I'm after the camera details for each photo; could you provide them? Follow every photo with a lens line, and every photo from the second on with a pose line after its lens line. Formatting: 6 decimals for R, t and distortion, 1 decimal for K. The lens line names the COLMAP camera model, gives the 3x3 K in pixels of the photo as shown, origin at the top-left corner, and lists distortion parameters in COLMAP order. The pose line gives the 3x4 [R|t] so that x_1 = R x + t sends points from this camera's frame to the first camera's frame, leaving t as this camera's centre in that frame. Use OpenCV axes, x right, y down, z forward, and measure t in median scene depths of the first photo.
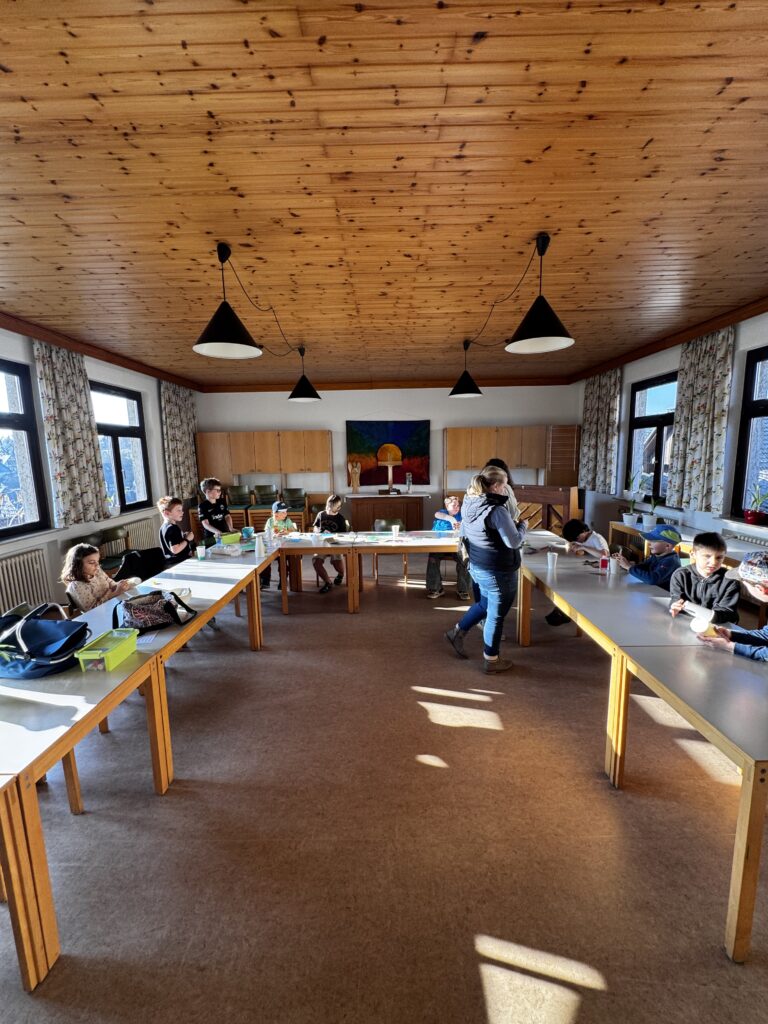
lens RADIAL K [[413.3, 0, 382.9], [0, 413.3, 510.0], [0, 0, 1]] dist [-0.000507, 0.000093]
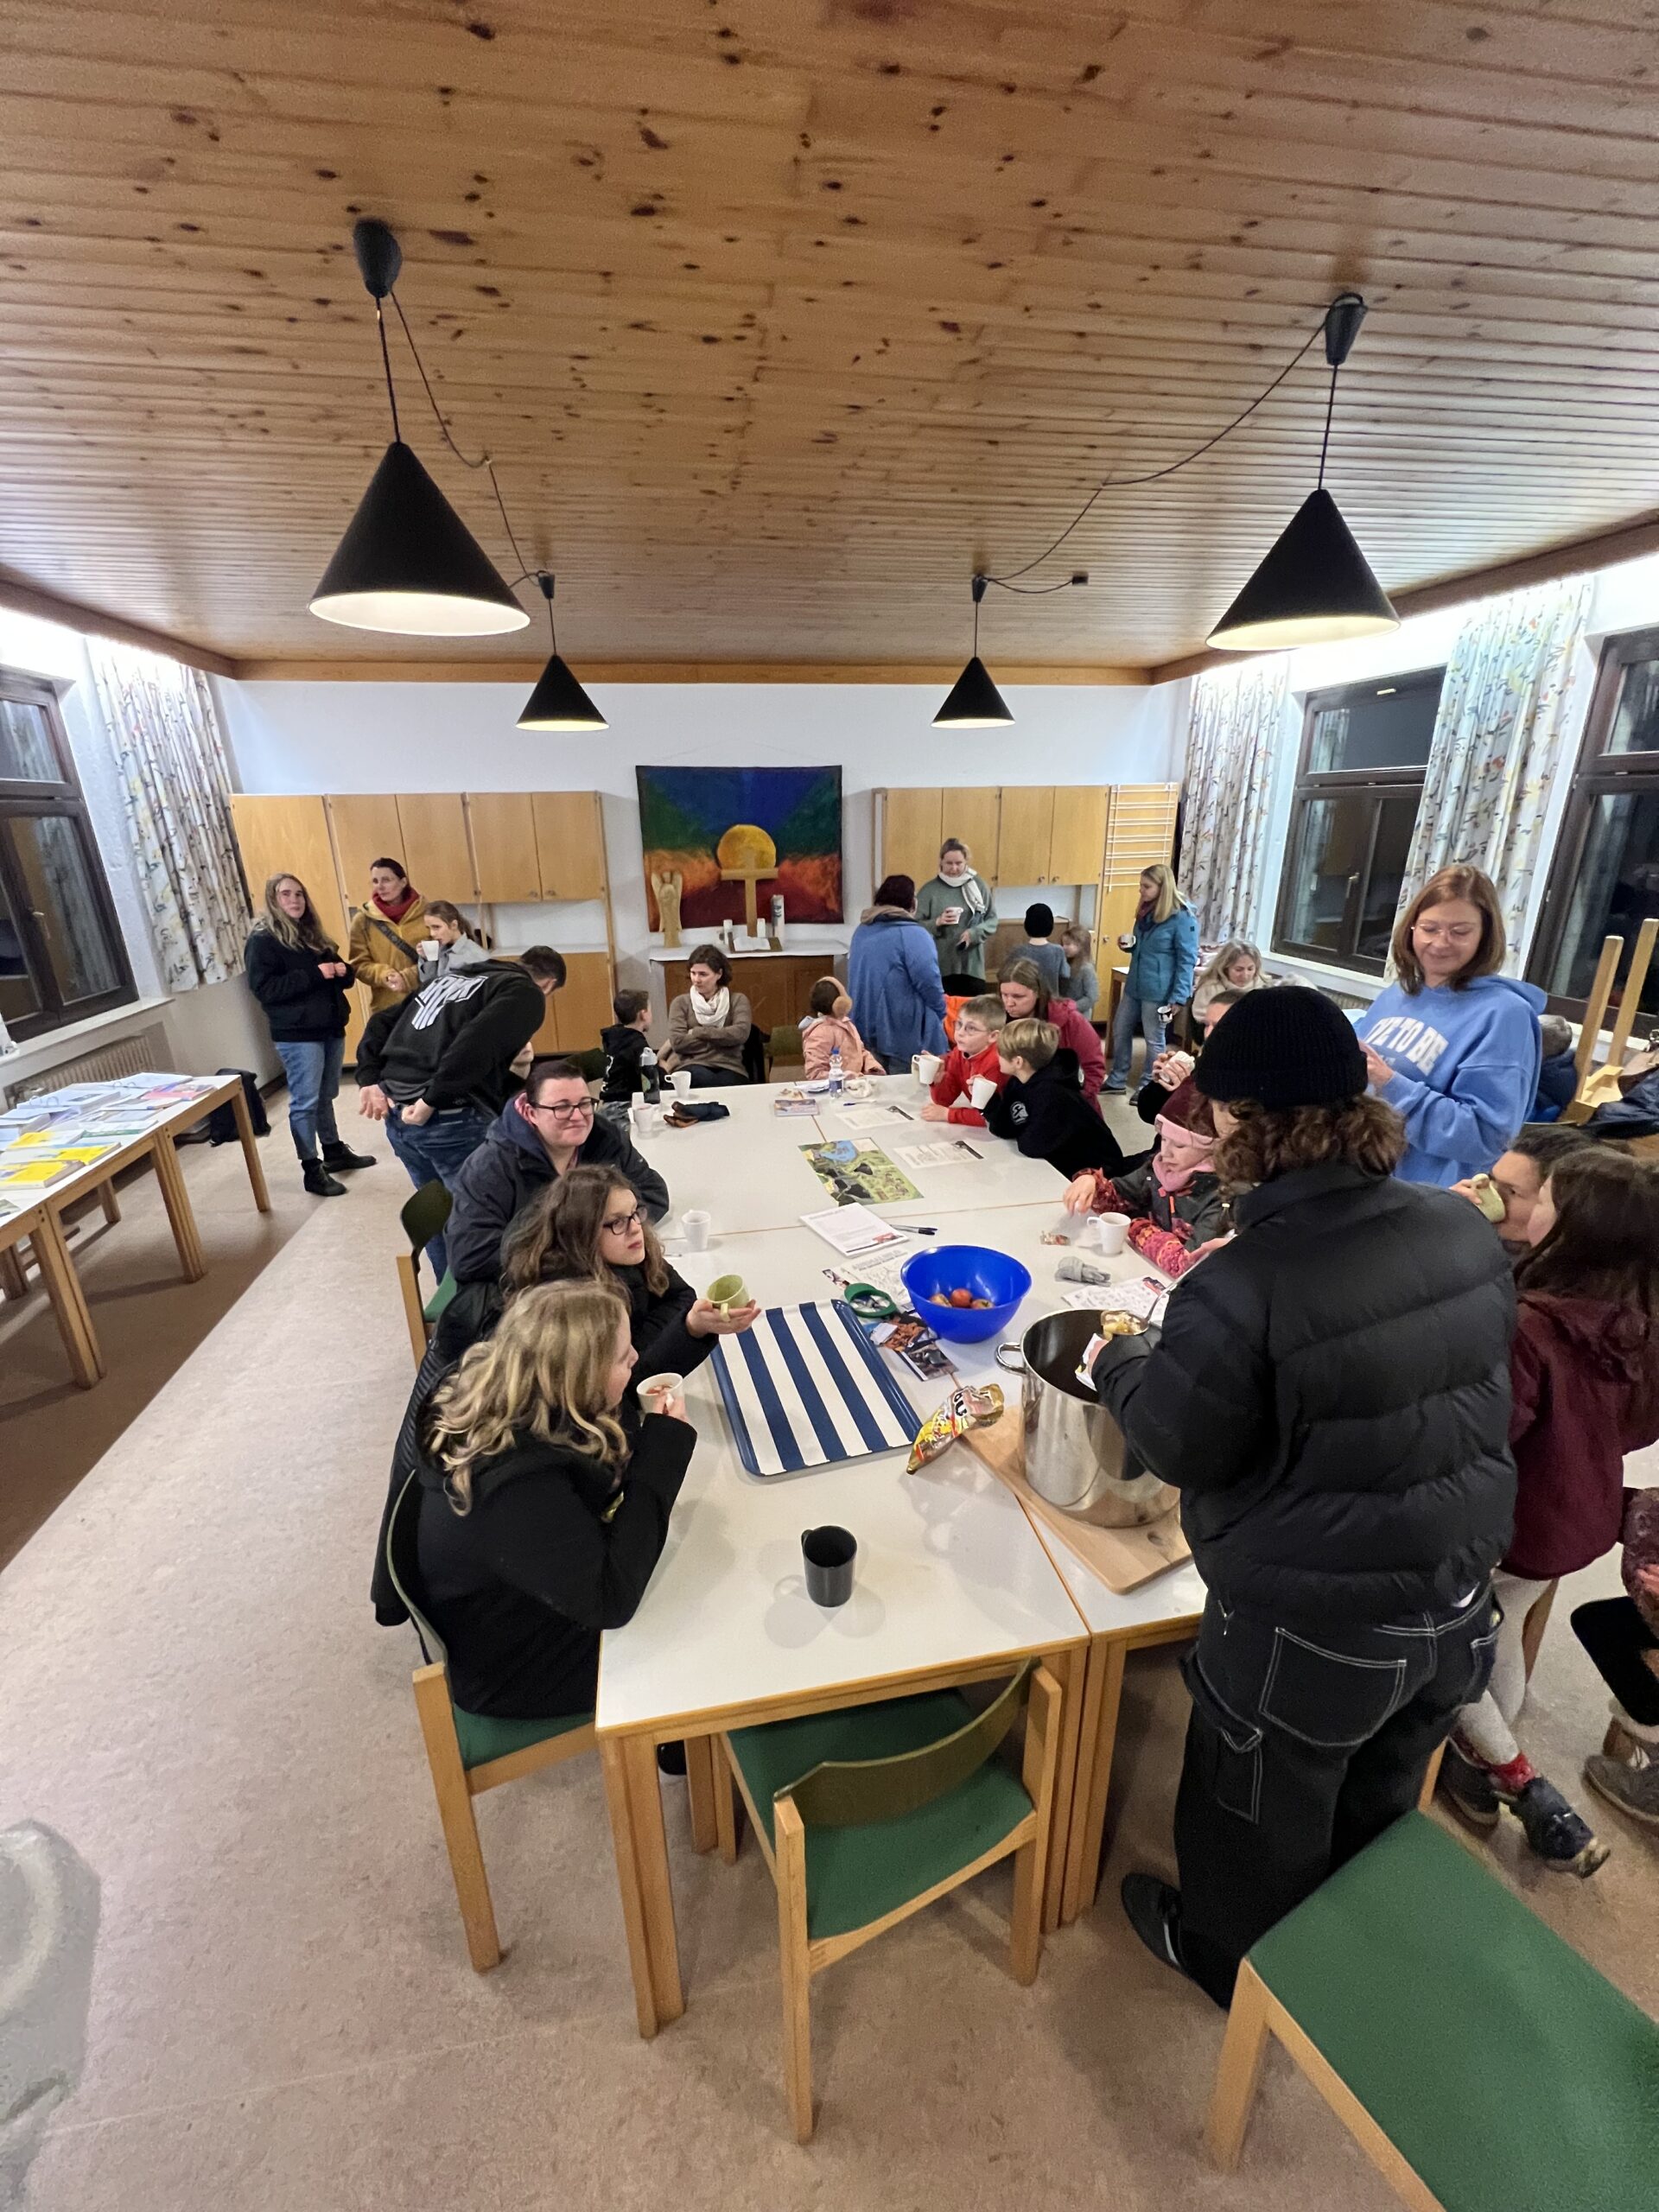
lens RADIAL K [[882.3, 0, 831.7], [0, 882.3, 1109.3], [0, 0, 1]] dist [0.001683, -0.000363]
pose [[0.982440, -0.061658, 0.176099, -0.152803], [0.027468, 0.981331, 0.190356, -0.094401], [-0.184548, -0.182177, 0.965792, 0.150914]]
